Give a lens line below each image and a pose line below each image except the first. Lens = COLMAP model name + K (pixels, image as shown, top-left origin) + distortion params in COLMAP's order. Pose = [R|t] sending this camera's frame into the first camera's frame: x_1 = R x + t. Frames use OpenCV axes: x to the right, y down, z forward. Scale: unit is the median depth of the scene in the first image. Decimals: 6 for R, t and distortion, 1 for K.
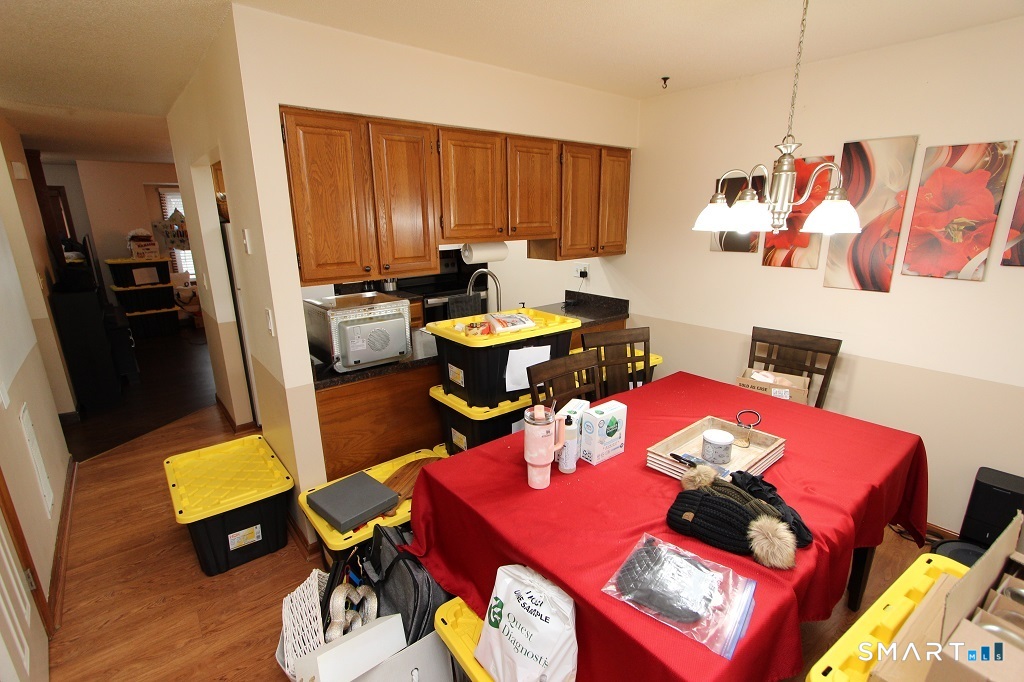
lens RADIAL K [[474.0, 0, 514.6], [0, 474.0, 343.8], [0, 0, 1]] dist [-0.005385, -0.000631]
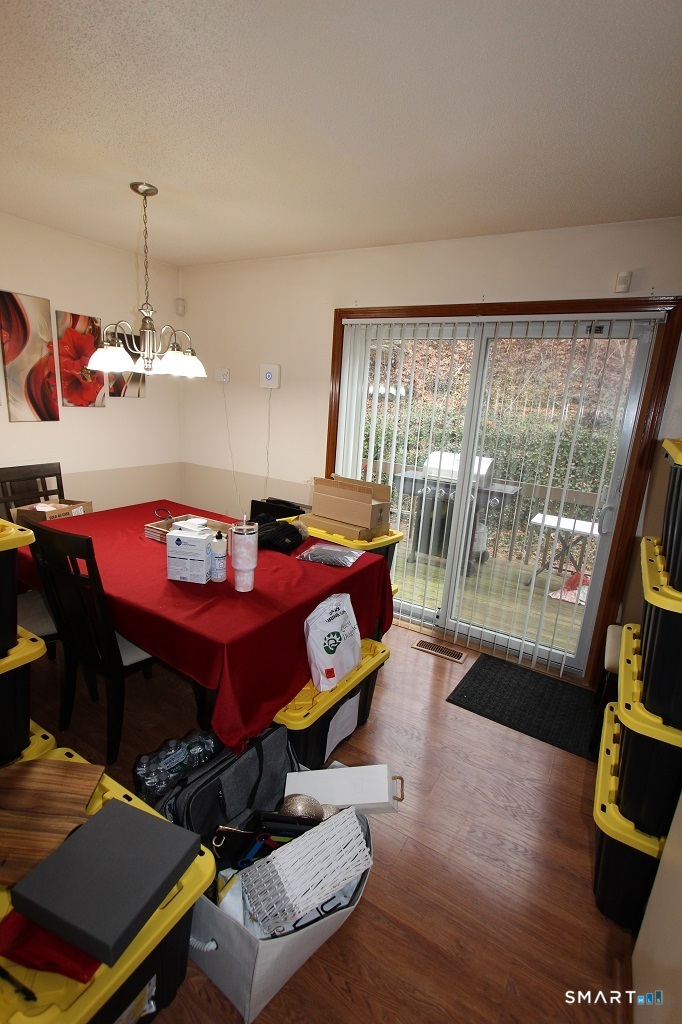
lens RADIAL K [[474.0, 0, 343.3], [0, 474.0, 511.6], [0, 0, 1]] dist [-0.005385, -0.000631]
pose [[-0.327769, -0.242579, 0.913084, -0.782732], [0.192910, 0.928928, 0.316037, -0.150408], [-0.924853, 0.279730, -0.257678, 0.750078]]
